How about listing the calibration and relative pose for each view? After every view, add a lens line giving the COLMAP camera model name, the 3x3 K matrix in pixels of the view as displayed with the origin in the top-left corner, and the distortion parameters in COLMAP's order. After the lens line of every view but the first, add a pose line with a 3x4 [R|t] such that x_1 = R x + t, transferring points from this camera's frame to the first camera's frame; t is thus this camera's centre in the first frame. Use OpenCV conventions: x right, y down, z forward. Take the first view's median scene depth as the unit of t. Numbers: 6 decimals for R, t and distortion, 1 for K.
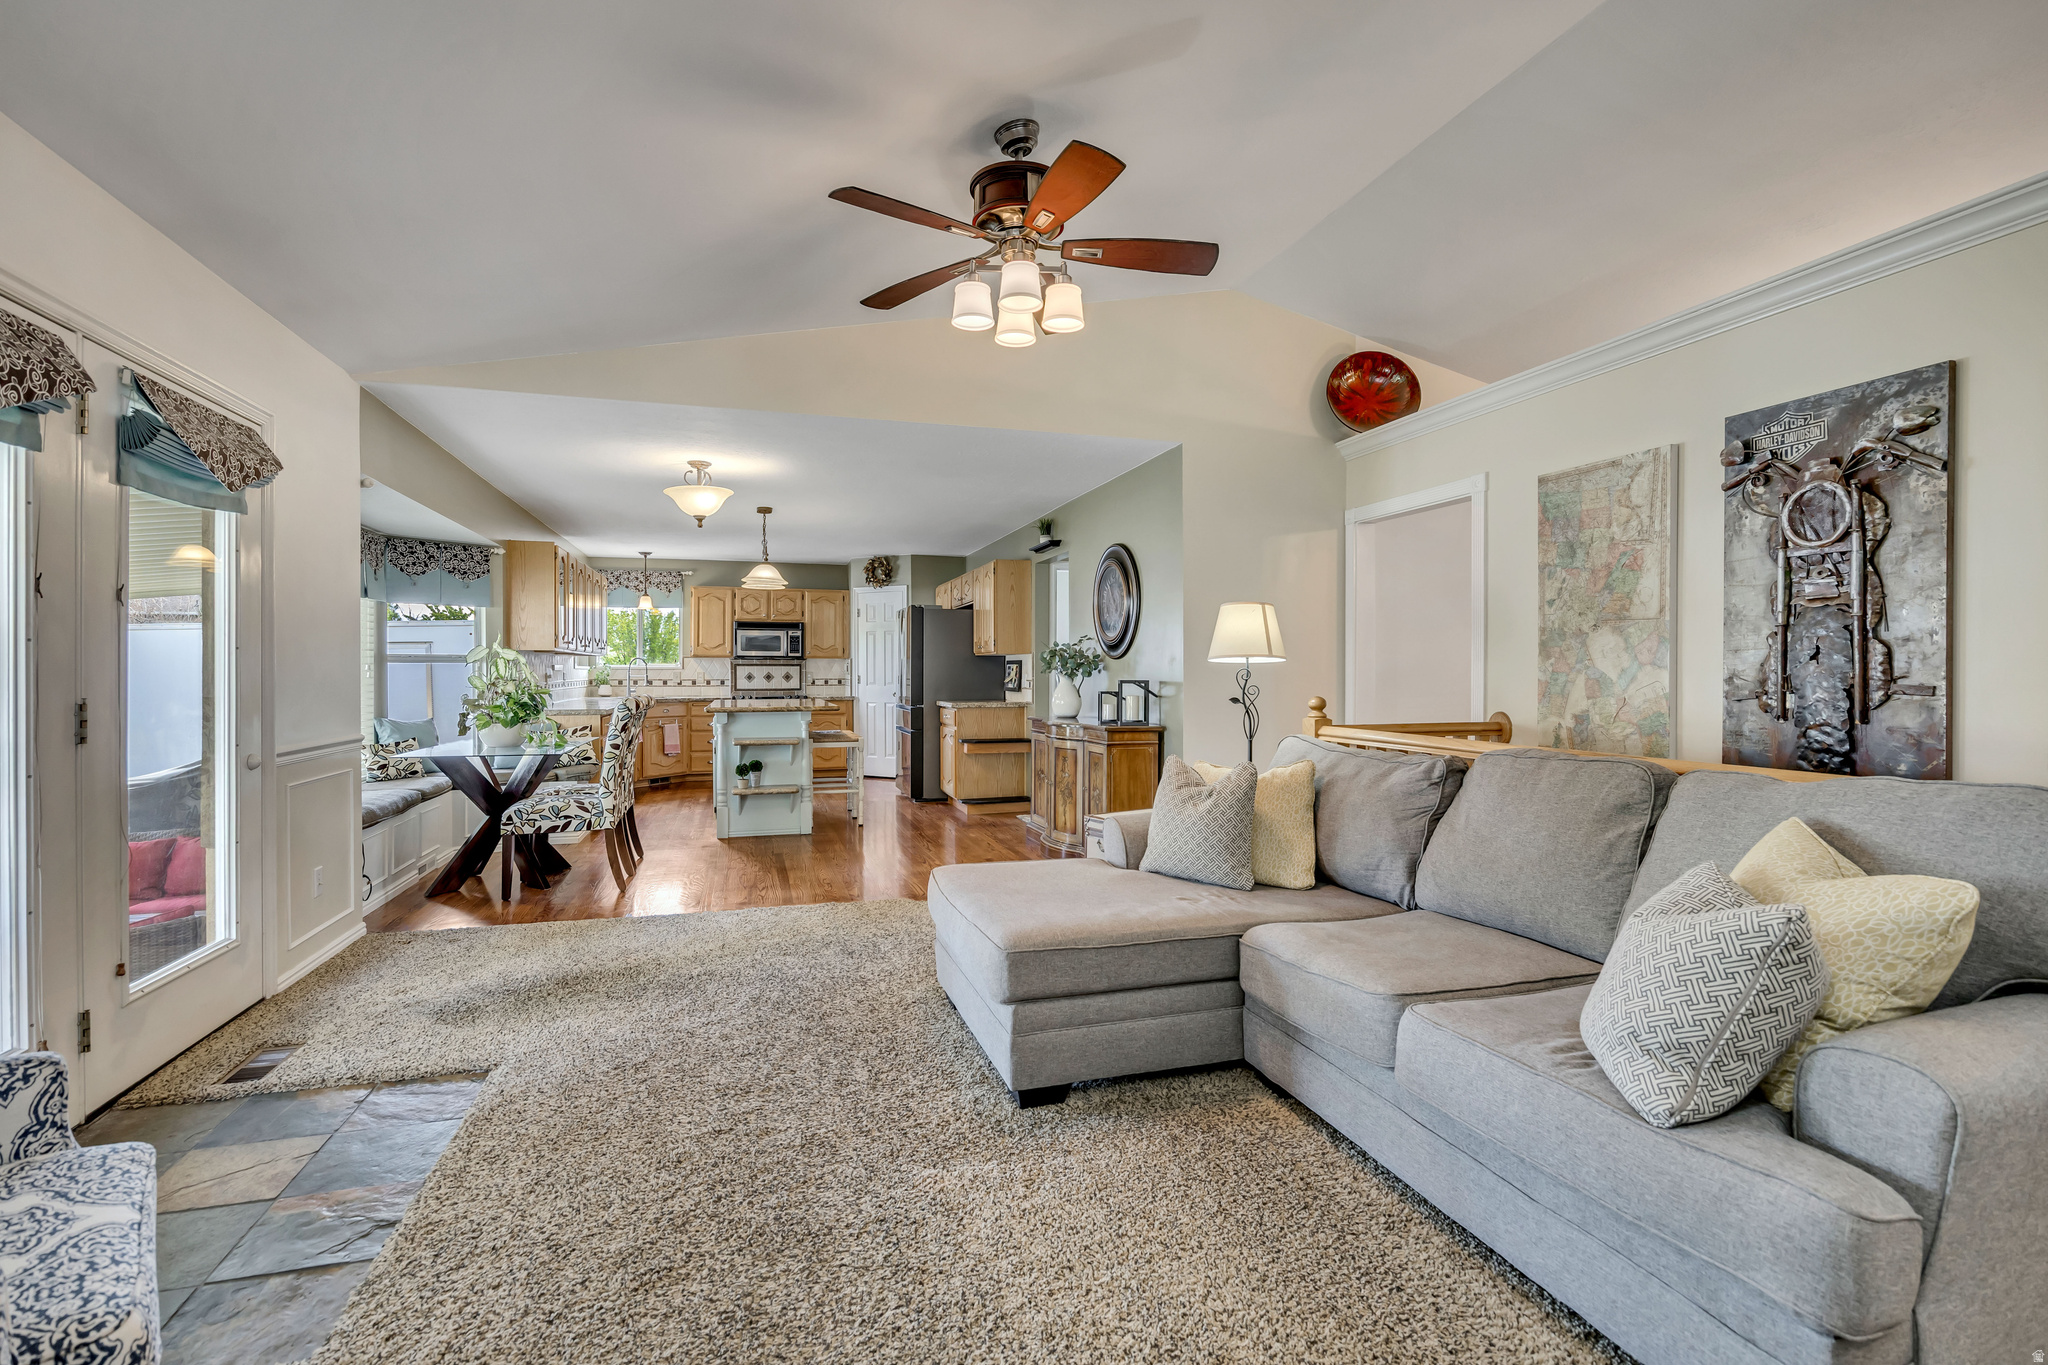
lens RADIAL K [[928.9, 0, 1021.6], [0, 928.9, 679.9], [0, 0, 1]] dist [-0.008302, -0.000730]
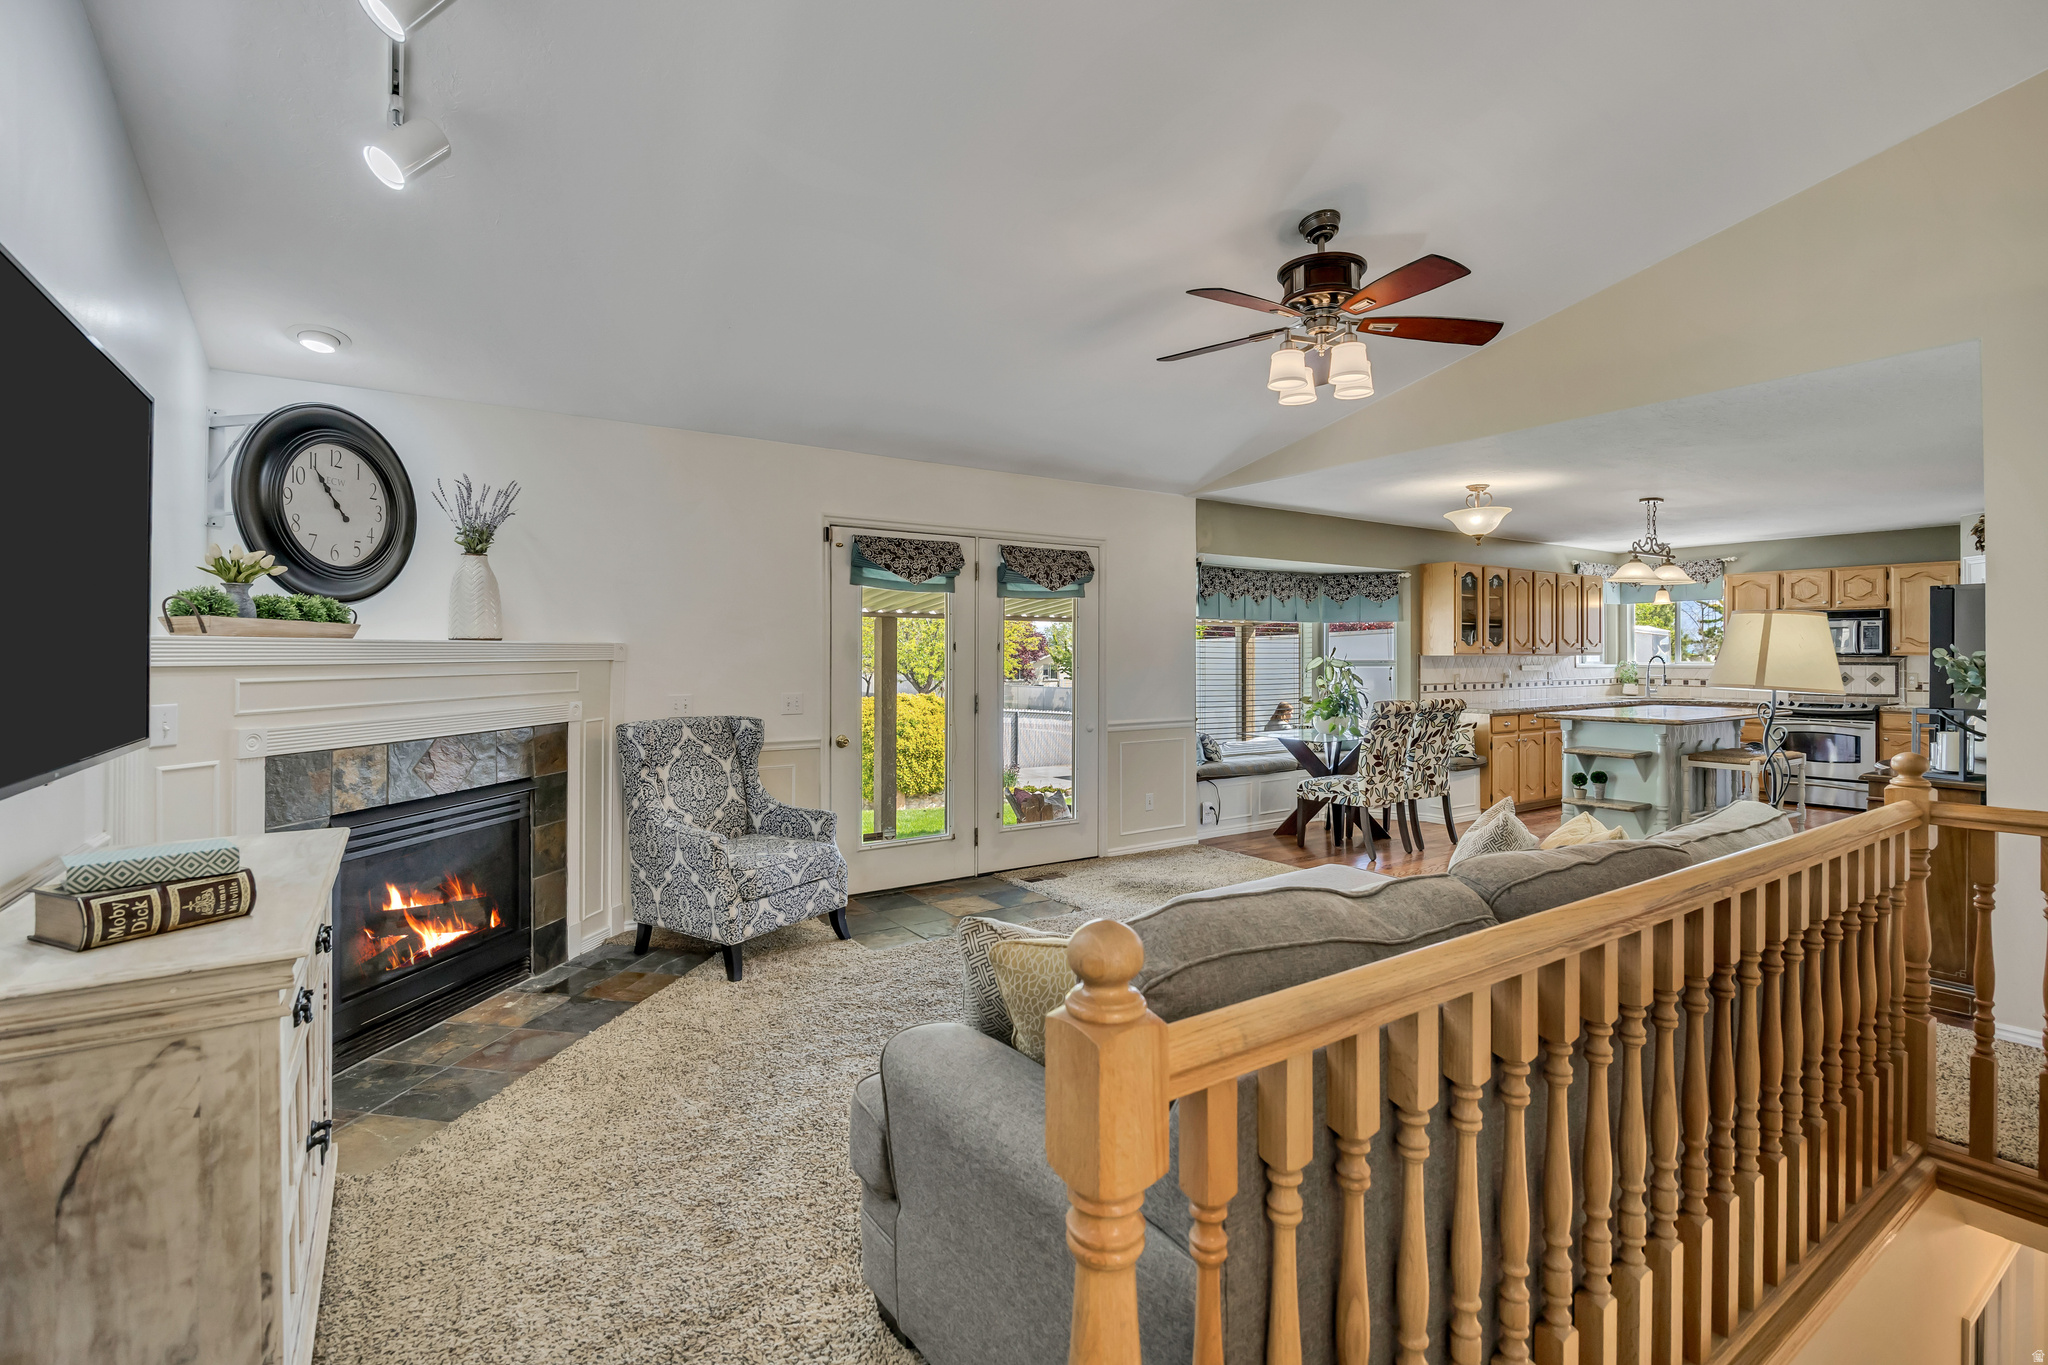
lens RADIAL K [[928.9, 0, 1020.0], [0, 928.9, 653.6], [0, 0, 1]] dist [-0.008302, -0.000730]
pose [[0.292151, -0.002285, -0.956369, 0.406655], [-0.007857, 0.999958, -0.004789, -0.022715], [0.956340, 0.008913, 0.292121, 0.137390]]
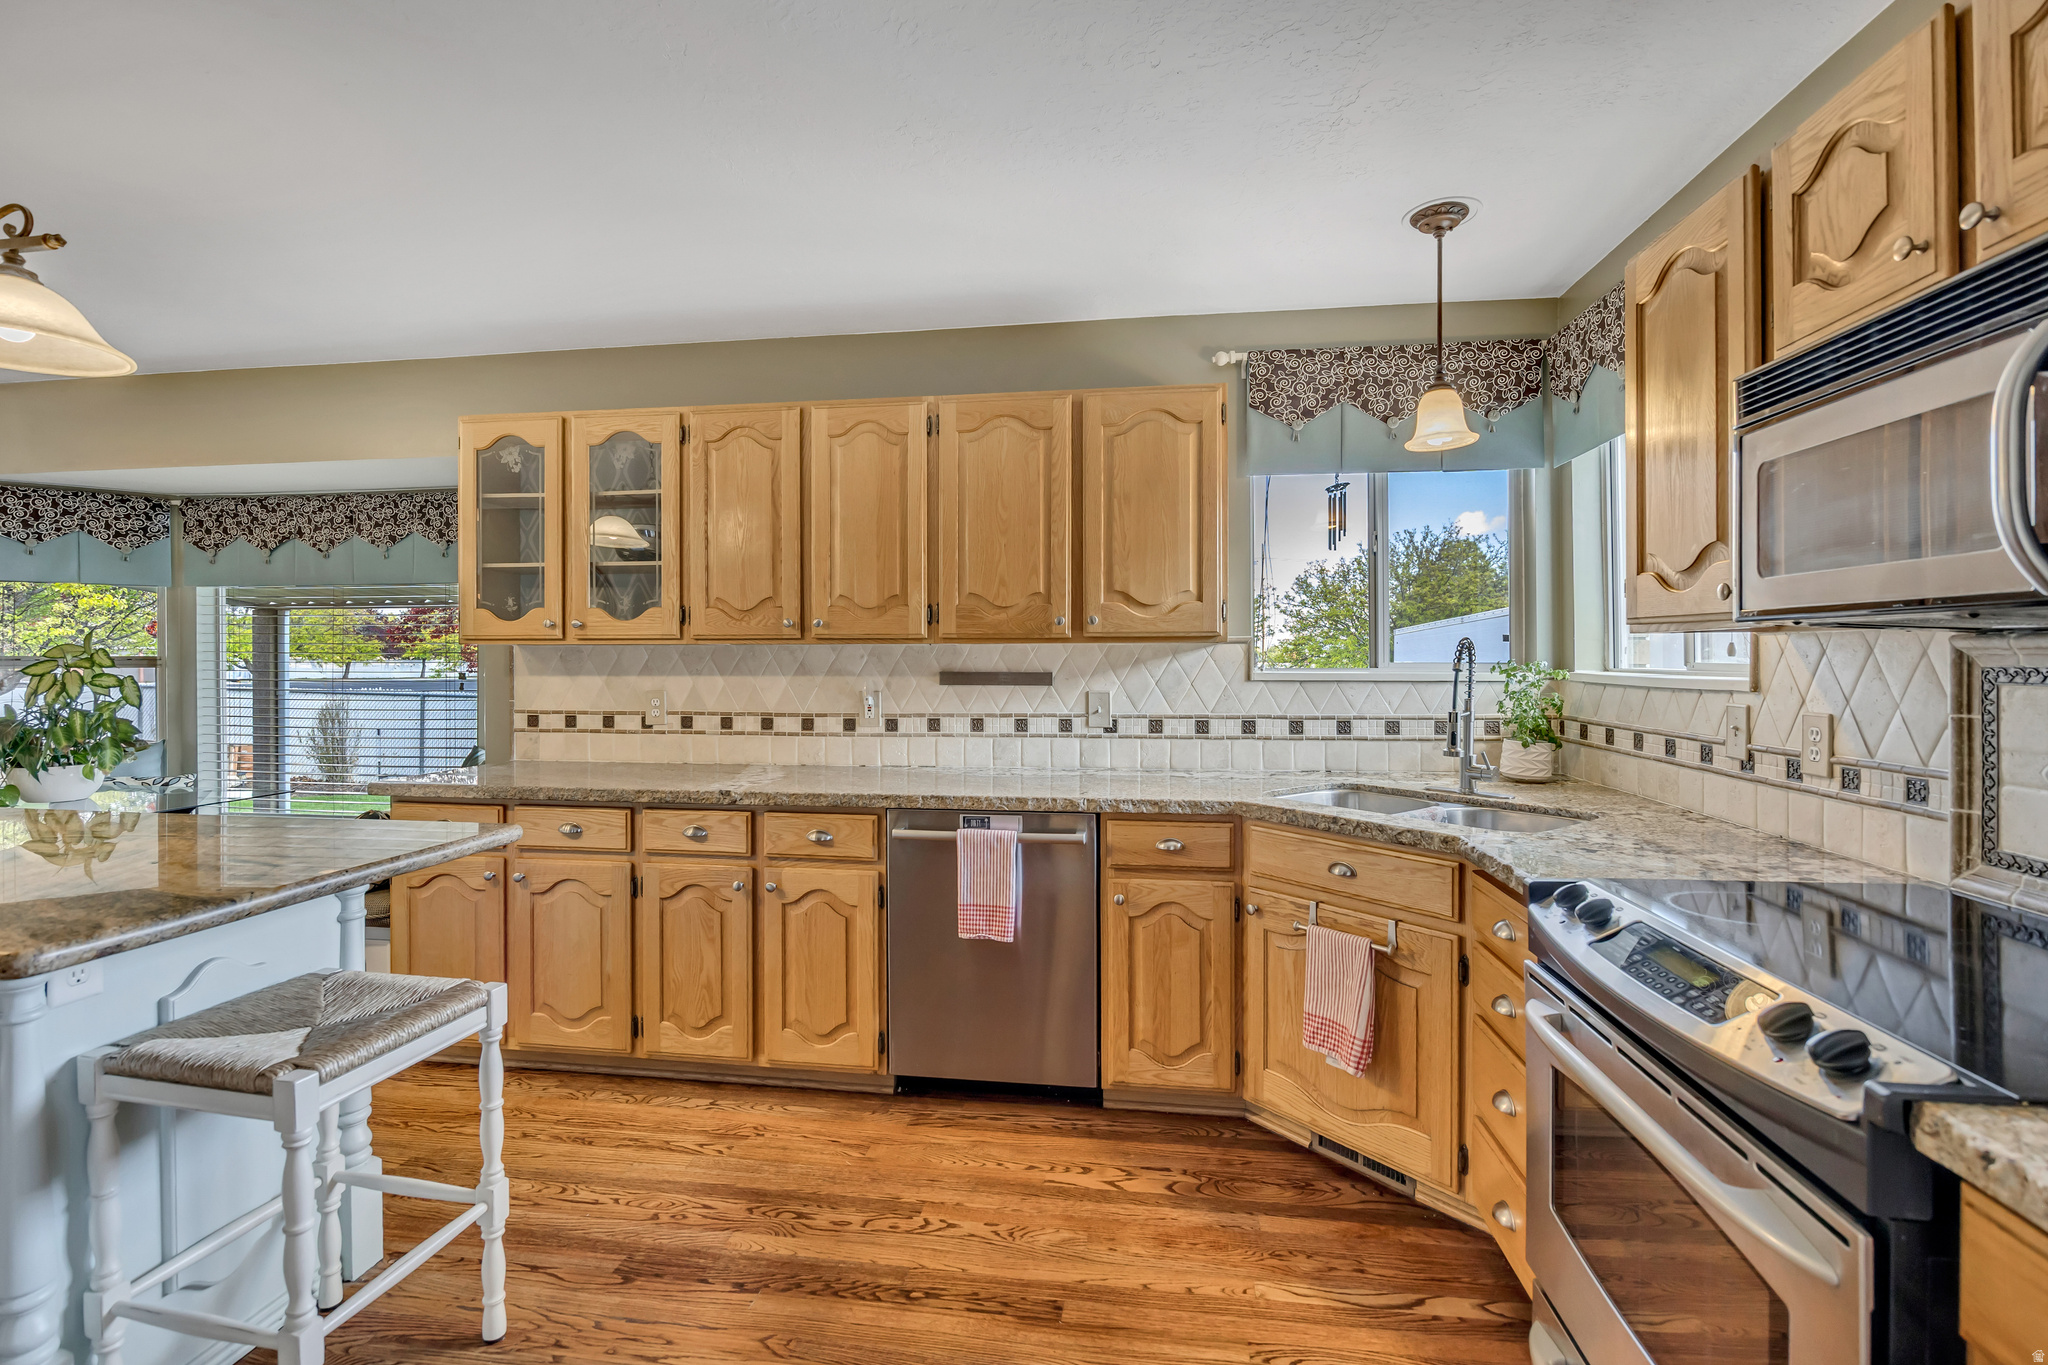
lens RADIAL K [[928.9, 0, 1013.7], [0, 928.9, 666.0], [0, 0, 1]] dist [-0.008302, -0.000730]
pose [[-0.422740, 0.007250, -0.906222, -0.180038], [-0.007377, 0.999907, 0.011441, -0.026286], [0.906221, 0.011522, -0.422647, 1.348835]]
